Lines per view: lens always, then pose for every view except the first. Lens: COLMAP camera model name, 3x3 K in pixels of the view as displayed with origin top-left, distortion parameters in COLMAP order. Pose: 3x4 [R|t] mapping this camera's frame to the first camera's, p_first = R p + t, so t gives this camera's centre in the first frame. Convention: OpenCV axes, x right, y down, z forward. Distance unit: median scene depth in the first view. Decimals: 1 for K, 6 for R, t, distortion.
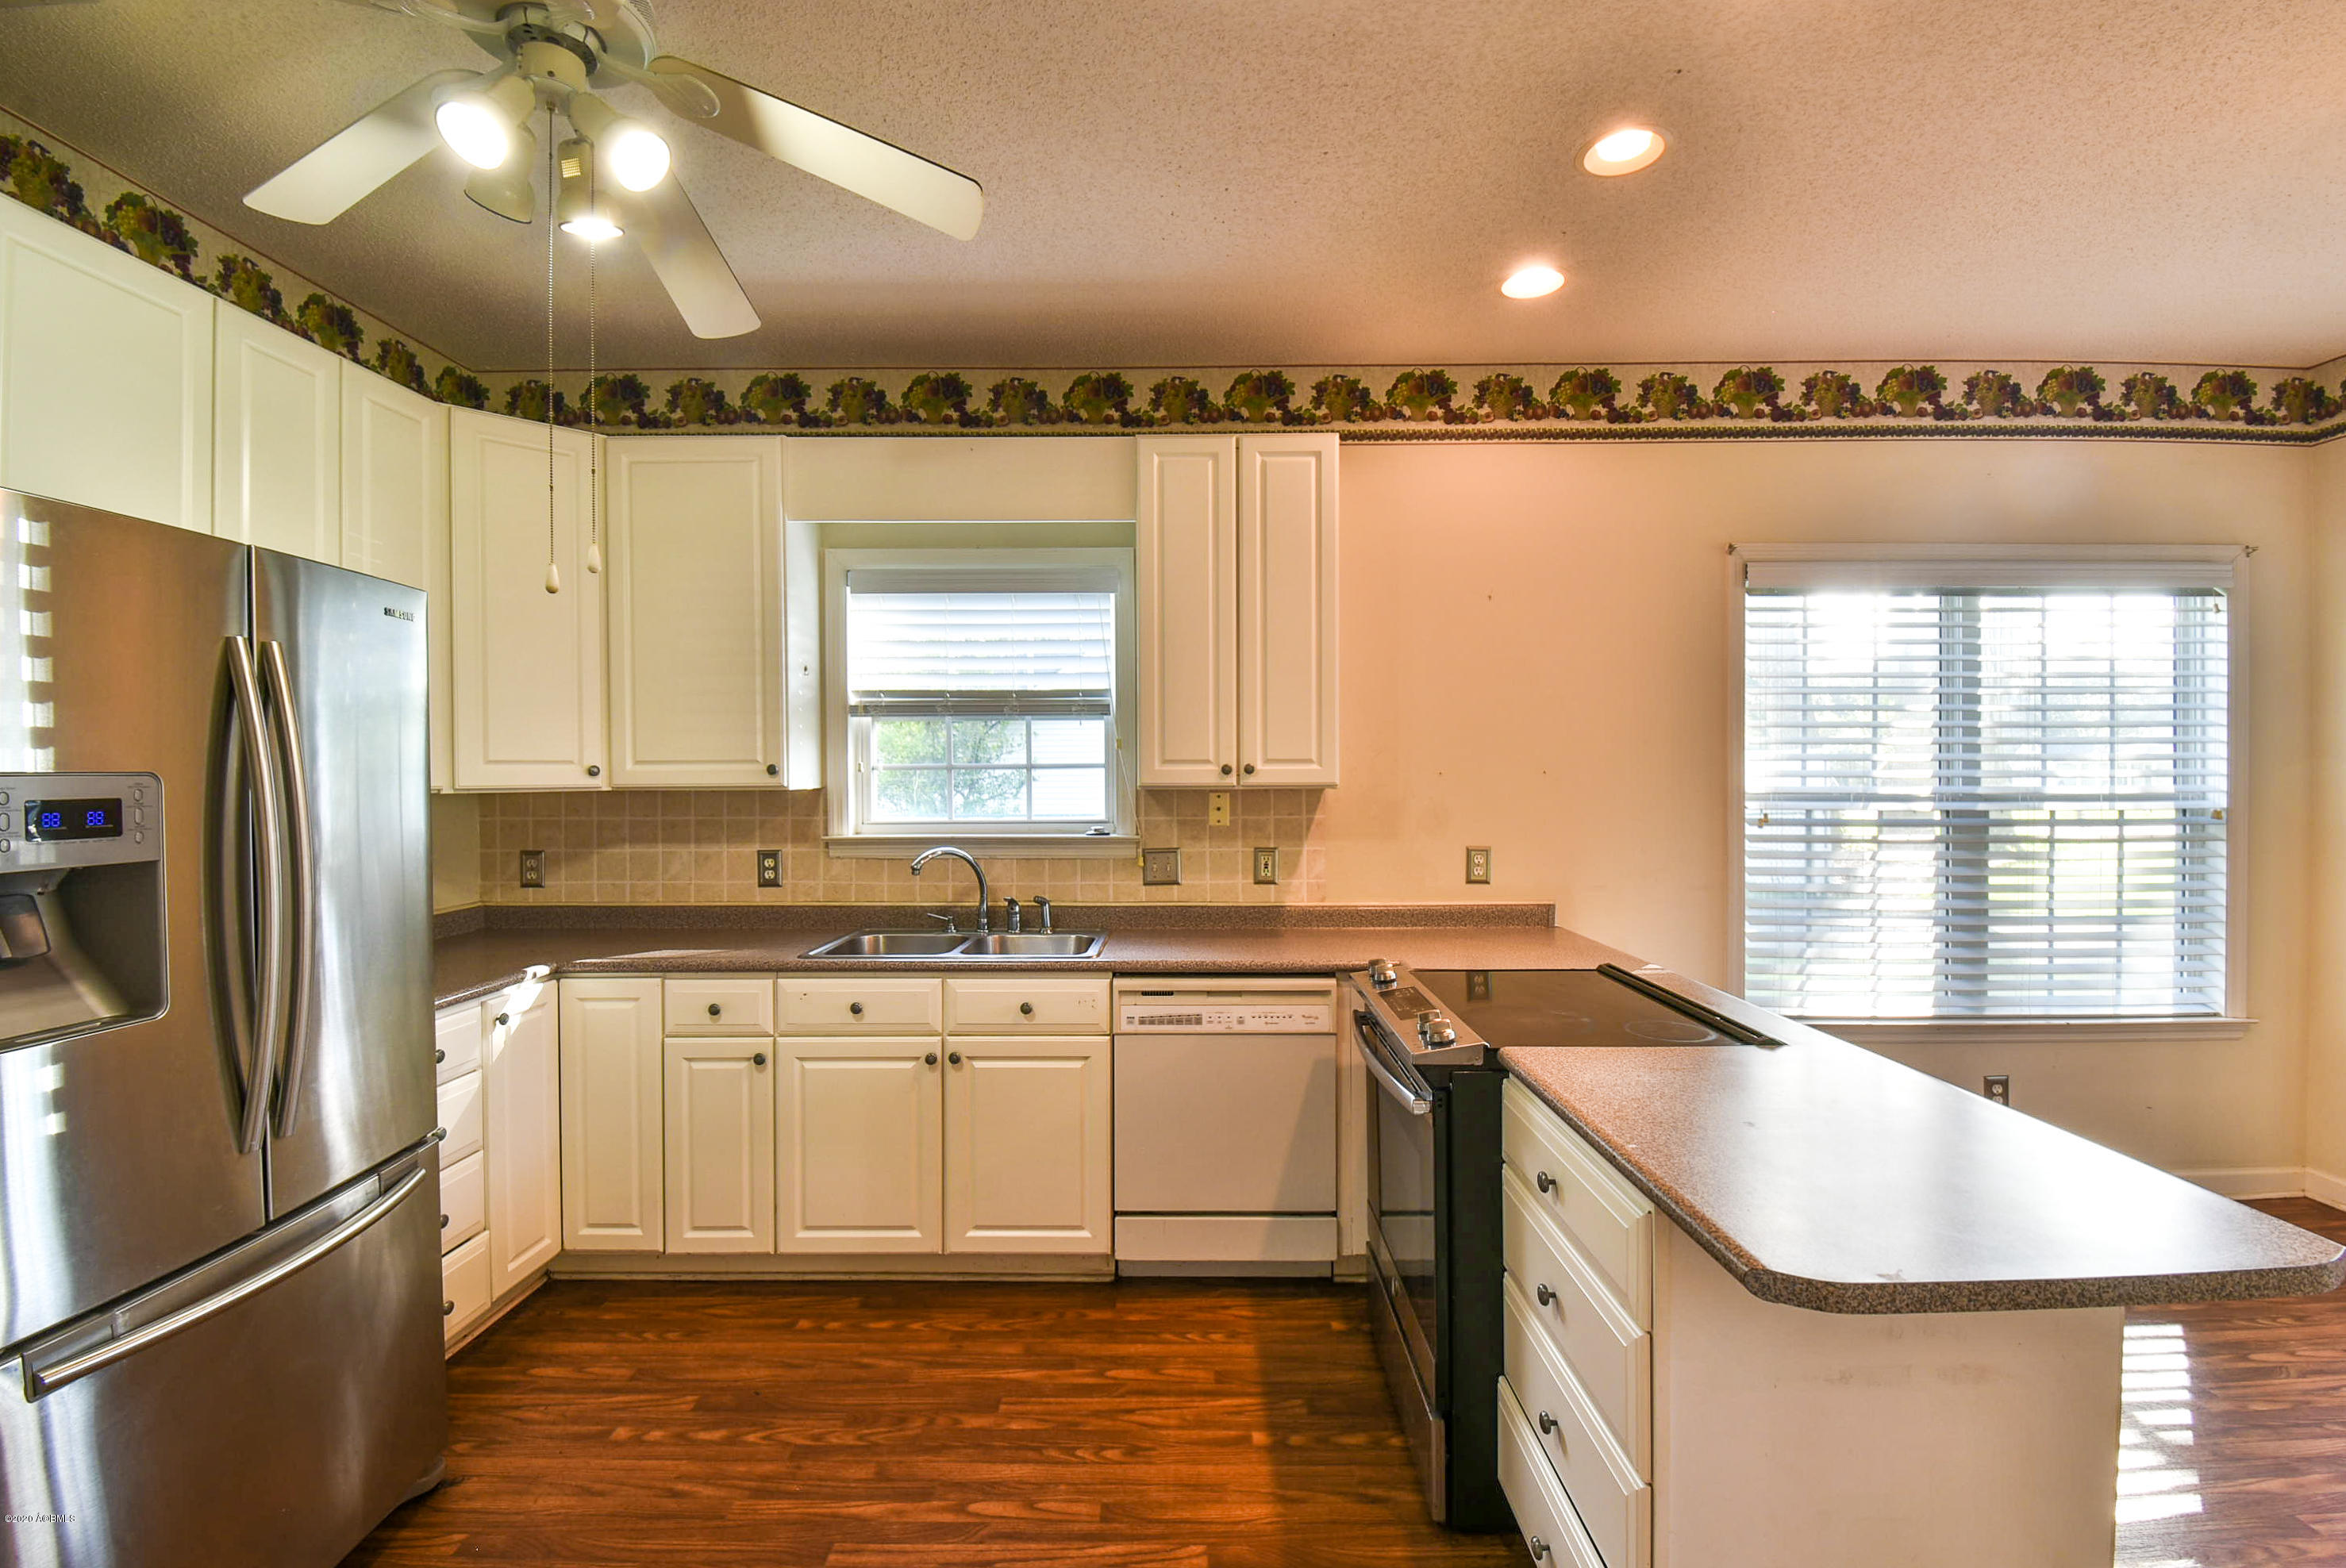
lens RADIAL K [[1060.6, 0, 1184.0], [0, 1060.6, 777.2], [0, 0, 1]] dist [0.009736, -0.020276]
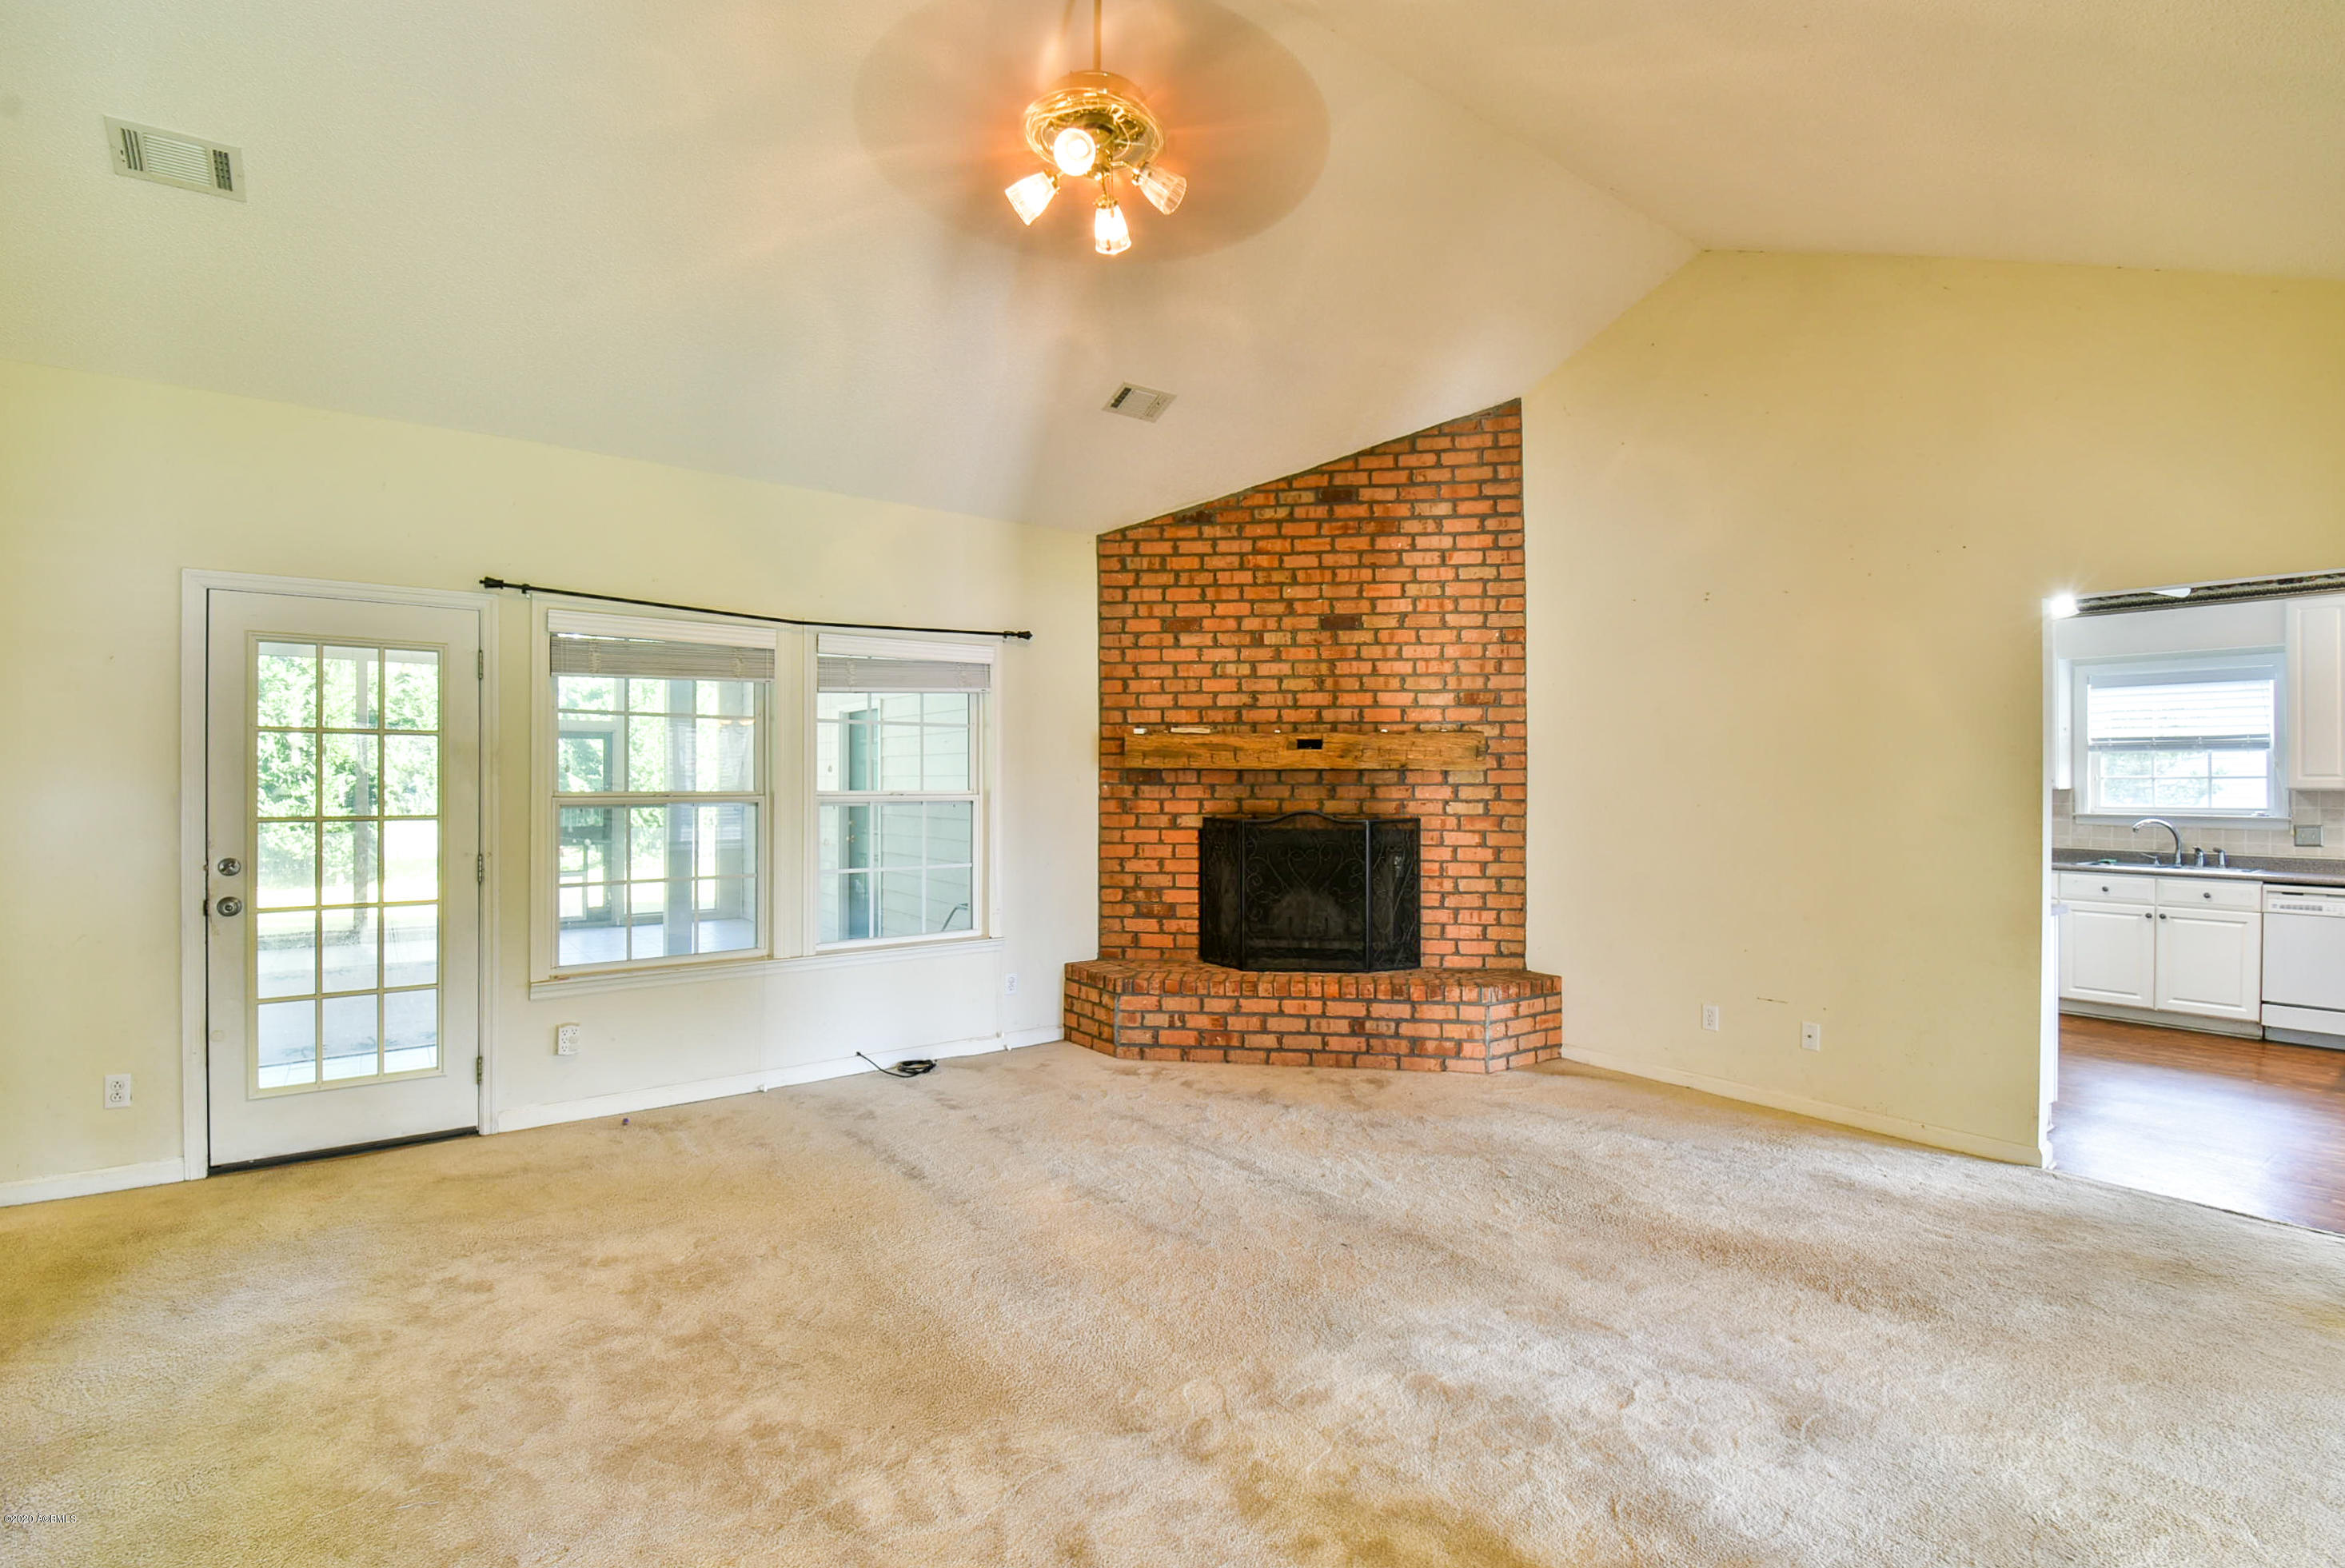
lens RADIAL K [[1060.3, 0, 1173.7], [0, 1060.3, 786.5], [0, 0, 1]] dist [0.009736, -0.020276]
pose [[0.607561, 0.007068, -0.794242, 0.204609], [-0.006486, 0.999971, 0.003937, 0.009692], [0.794247, 0.002759, 0.607589, -1.507522]]
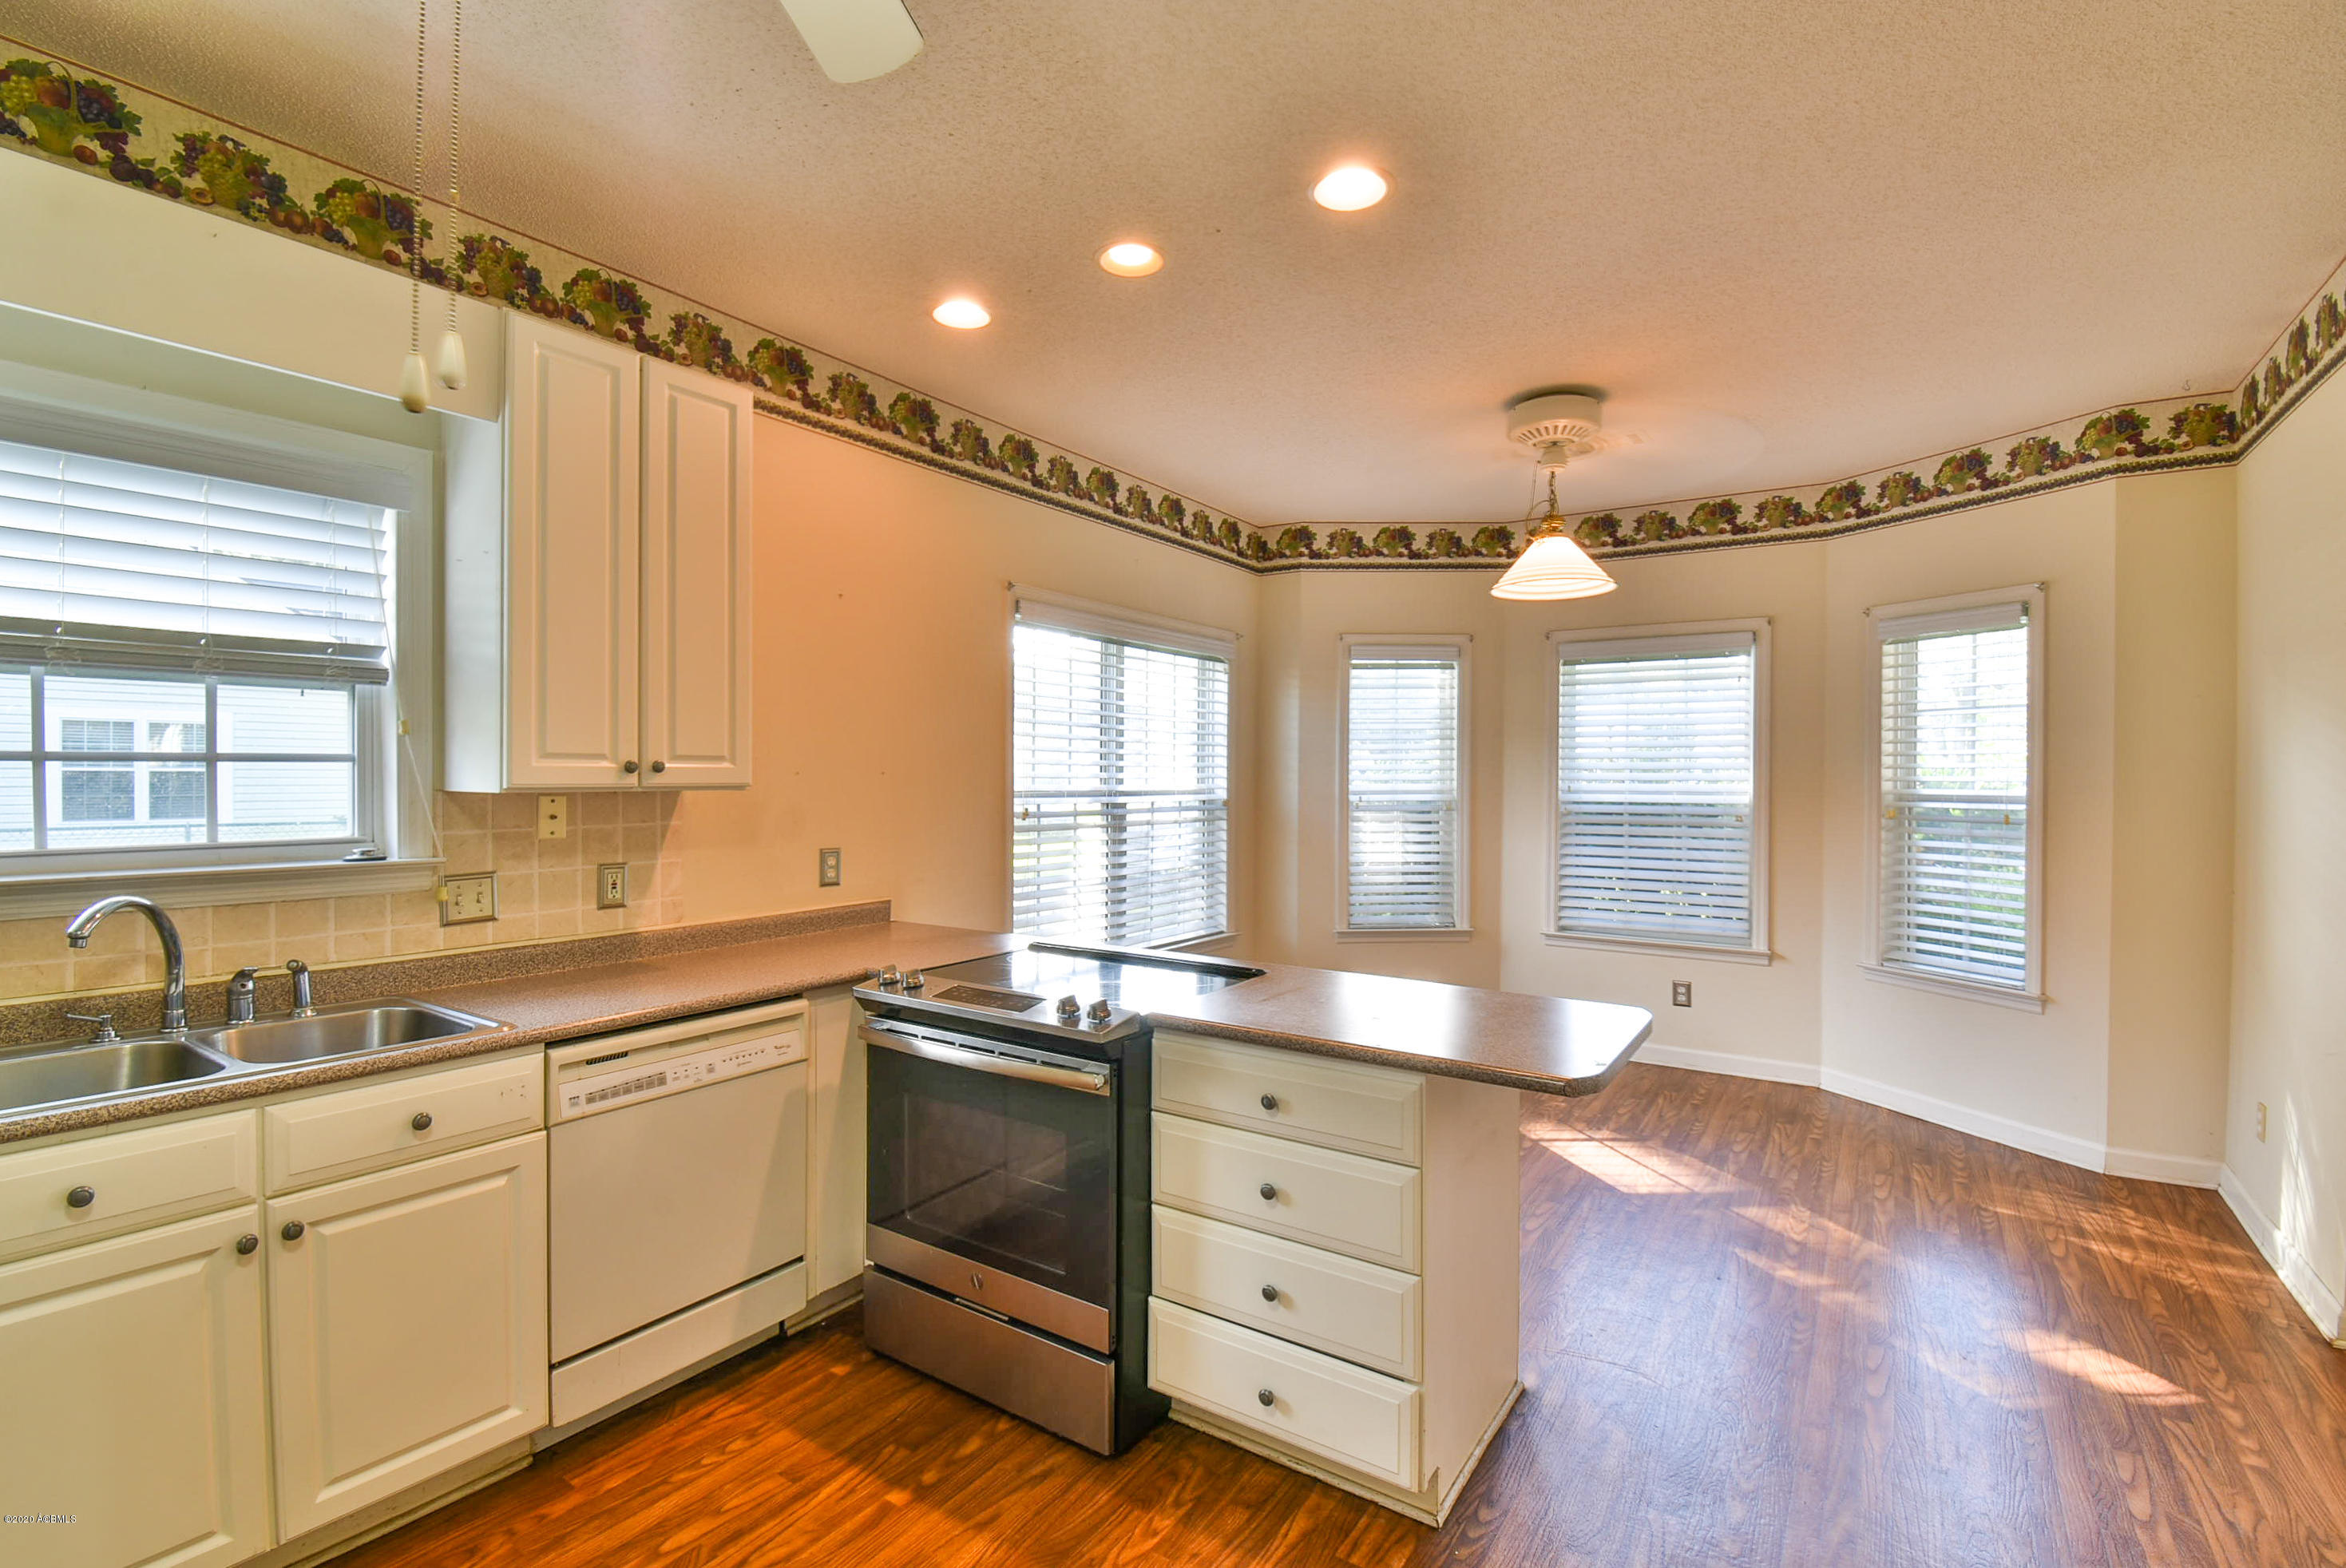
lens RADIAL K [[1060.6, 0, 1188.9], [0, 1060.6, 776.5], [0, 0, 1]] dist [0.009736, -0.020276]
pose [[0.541121, 0.004822, 0.840931, -0.369571], [-0.005361, 0.999983, -0.002285, -0.000451], [-0.840927, -0.003272, 0.541138, 0.191545]]
